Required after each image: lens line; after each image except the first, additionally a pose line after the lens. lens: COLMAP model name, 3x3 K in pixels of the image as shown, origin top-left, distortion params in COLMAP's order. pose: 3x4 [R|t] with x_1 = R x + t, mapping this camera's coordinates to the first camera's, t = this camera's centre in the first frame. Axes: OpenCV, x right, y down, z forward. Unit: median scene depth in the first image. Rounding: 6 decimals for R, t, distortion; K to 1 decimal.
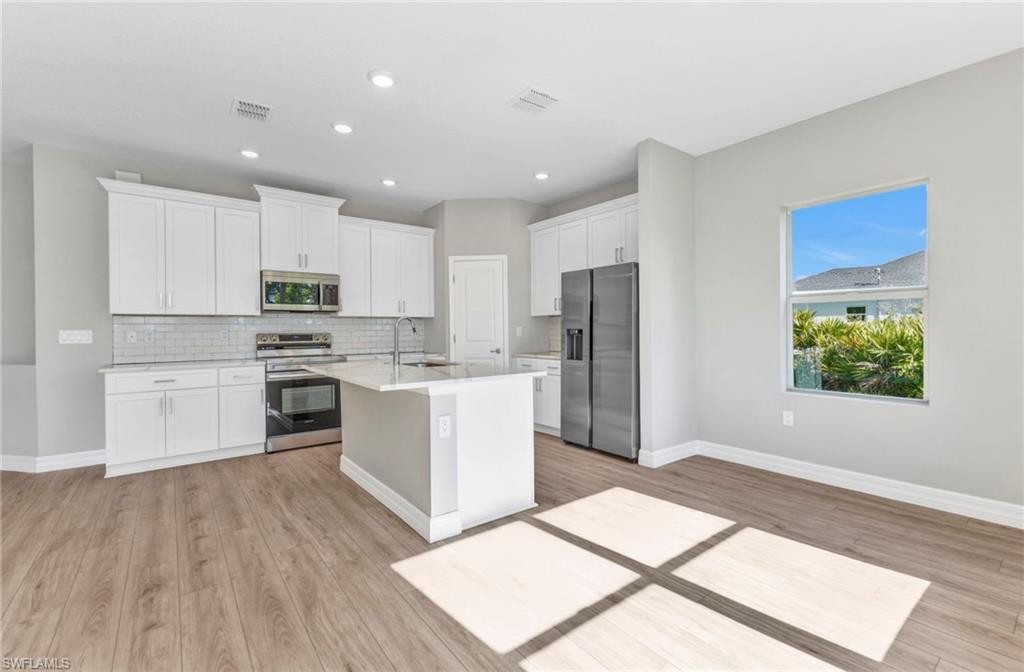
lens RADIAL K [[444.3, 0, 517.4], [0, 444.3, 333.8], [0, 0, 1]] dist [0.008398, -0.001305]
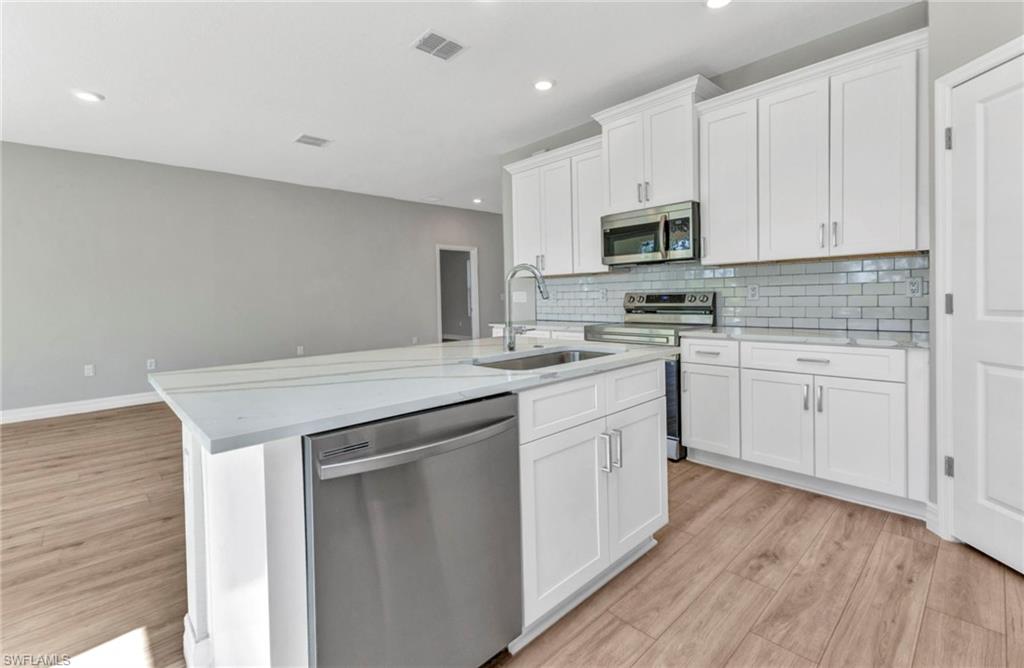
lens RADIAL K [[449.6, 0, 507.4], [0, 449.6, 302.6], [0, 0, 1]] dist [0.013729, -0.001603]
pose [[0.080501, 0.022483, -0.996501, 0.265336], [0.013196, 0.999634, 0.023620, -0.006484], [0.996667, -0.015051, 0.080175, 0.833009]]
